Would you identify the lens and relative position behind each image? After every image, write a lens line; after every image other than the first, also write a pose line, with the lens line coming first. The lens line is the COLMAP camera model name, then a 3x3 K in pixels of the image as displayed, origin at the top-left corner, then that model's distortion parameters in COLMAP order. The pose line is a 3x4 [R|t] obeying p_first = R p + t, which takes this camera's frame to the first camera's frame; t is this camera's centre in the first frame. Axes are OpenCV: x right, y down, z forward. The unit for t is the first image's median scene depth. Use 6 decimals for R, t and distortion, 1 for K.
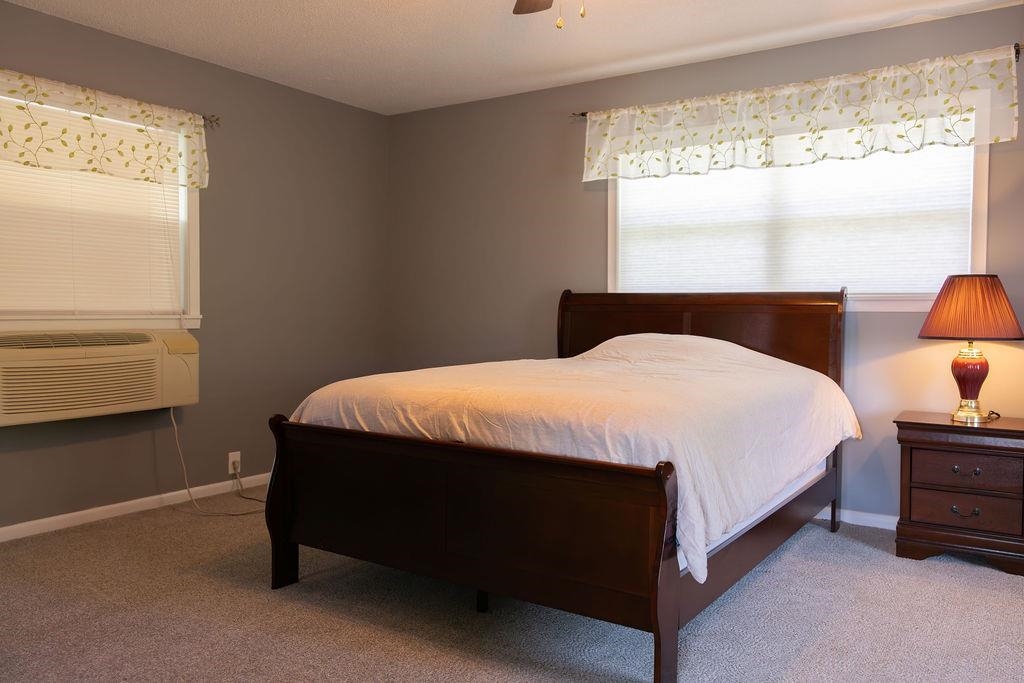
lens RADIAL K [[808.2, 0, 509.3], [0, 808.2, 339.9], [0, 0, 1]] dist [0.013237, 0.001418]
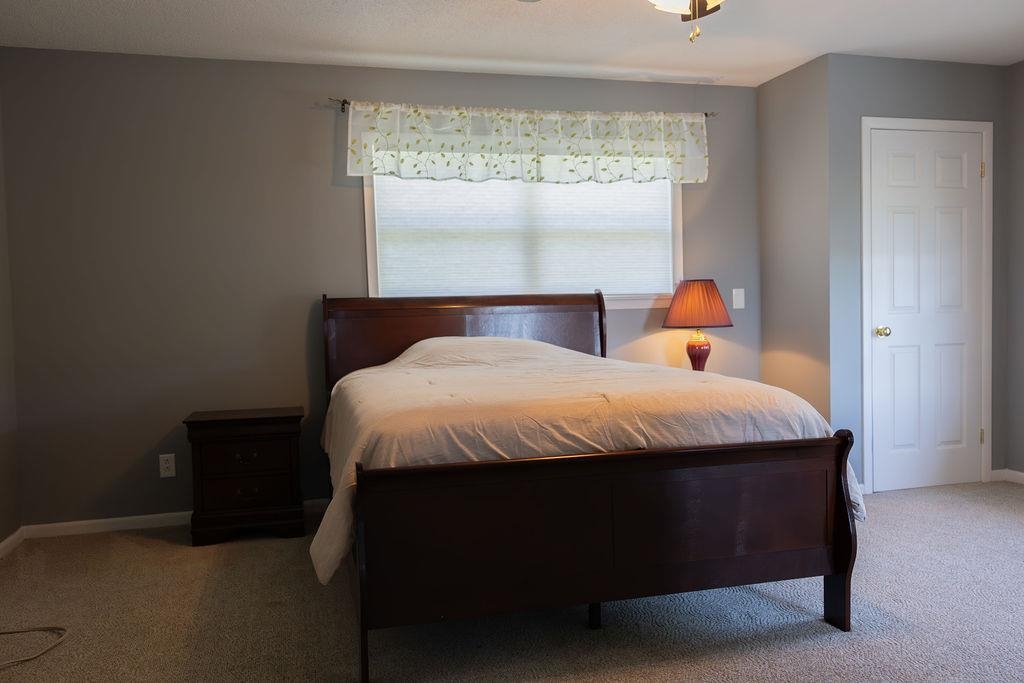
lens RADIAL K [[808.2, 0, 509.9], [0, 808.2, 343.3], [0, 0, 1]] dist [0.013237, 0.001418]
pose [[0.654645, -0.053371, 0.754050, -0.570474], [0.056233, 0.998179, 0.021831, -0.018703], [-0.753842, 0.028111, 0.656454, 0.312225]]
